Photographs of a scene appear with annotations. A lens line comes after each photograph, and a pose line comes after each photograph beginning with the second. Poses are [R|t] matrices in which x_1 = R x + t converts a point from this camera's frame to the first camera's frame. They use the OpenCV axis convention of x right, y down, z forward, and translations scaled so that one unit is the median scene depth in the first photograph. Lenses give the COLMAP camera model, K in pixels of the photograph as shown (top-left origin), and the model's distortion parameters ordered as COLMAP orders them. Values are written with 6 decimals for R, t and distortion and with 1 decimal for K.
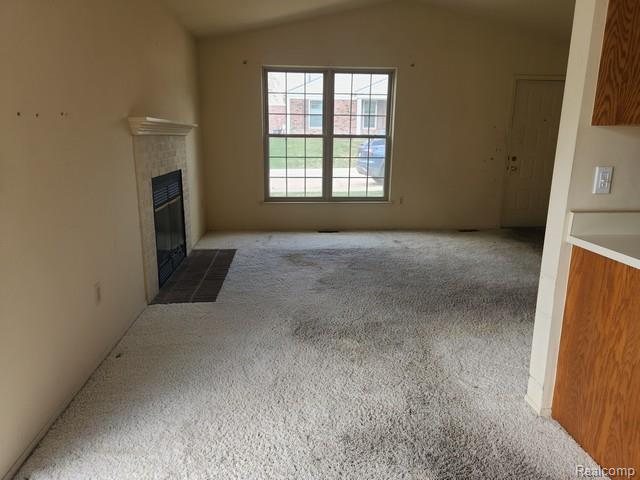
lens RADIAL K [[429.4, 0, 320.8], [0, 429.4, 233.5], [0, 0, 1]] dist [0.033862, -0.001118]
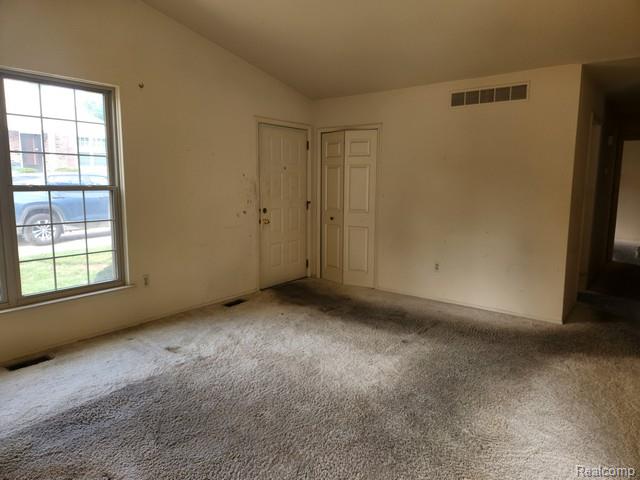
lens RADIAL K [[429.4, 0, 320.8], [0, 429.4, 233.5], [0, 0, 1]] dist [0.033862, -0.001118]
pose [[0.677643, -0.095872, 0.729115, -0.115839], [0.158216, 0.987254, -0.017231, -0.096514], [-0.718170, 0.127034, 0.684174, 0.339168]]
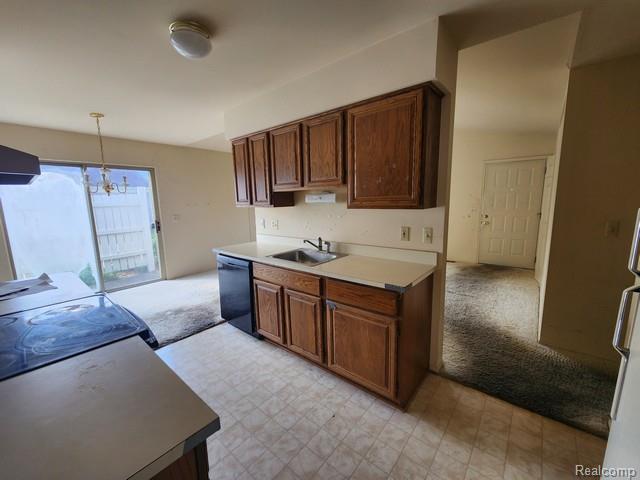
lens RADIAL K [[260.7, 0, 320.0], [0, 260.7, 240.0], [0, 0, 1]] dist [-0.001563, -0.000001]
pose [[0.713268, 0.082414, -0.696029, 0.677157], [-0.122418, 0.992447, -0.007938, -0.019459], [0.690117, 0.090868, 0.717970, -0.002460]]
